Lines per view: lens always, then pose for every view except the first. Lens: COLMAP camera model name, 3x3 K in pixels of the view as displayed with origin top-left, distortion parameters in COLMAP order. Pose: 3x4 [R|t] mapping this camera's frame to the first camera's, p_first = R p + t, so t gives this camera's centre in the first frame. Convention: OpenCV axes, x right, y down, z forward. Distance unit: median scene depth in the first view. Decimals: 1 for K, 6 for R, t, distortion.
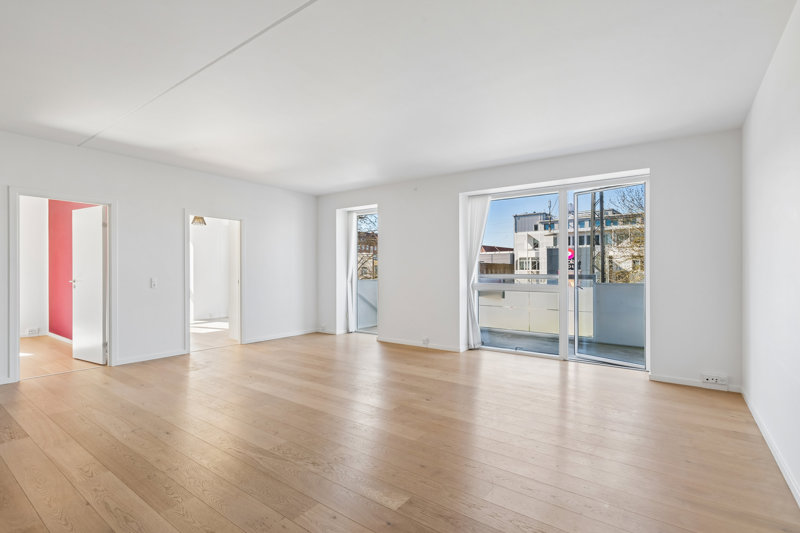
lens RADIAL K [[387.1, 0, 405.8], [0, 387.1, 272.0], [0, 0, 1]] dist [0.005197, 0.000279]
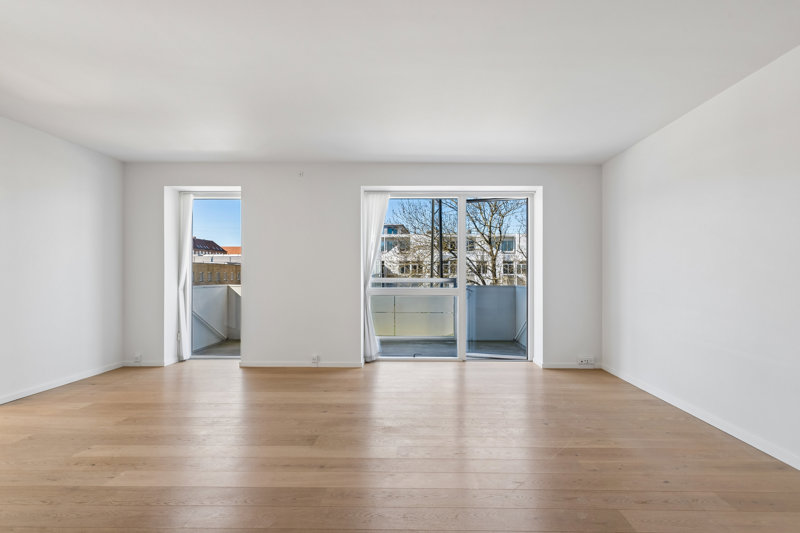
lens RADIAL K [[387.1, 0, 413.8], [0, 387.1, 270.8], [0, 0, 1]] dist [0.005197, 0.000279]
pose [[0.812751, 0.004884, 0.582591, -0.251183], [0.002764, 0.999921, -0.012239, 0.000029], [-0.582605, 0.011558, 0.812673, 0.196563]]
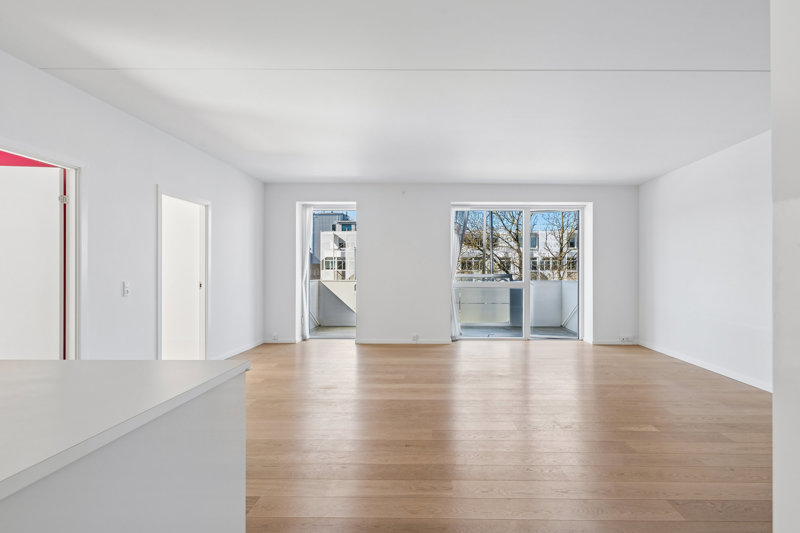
lens RADIAL K [[406.8, 0, 426.7], [0, 406.8, 262.9], [0, 0, 1]] dist [0.007177, 0.000243]
pose [[0.806027, 0.010923, 0.591778, -0.557736], [0.002104, 0.999771, -0.021319, -0.001013], [-0.591875, 0.018429, 0.805819, 0.083991]]
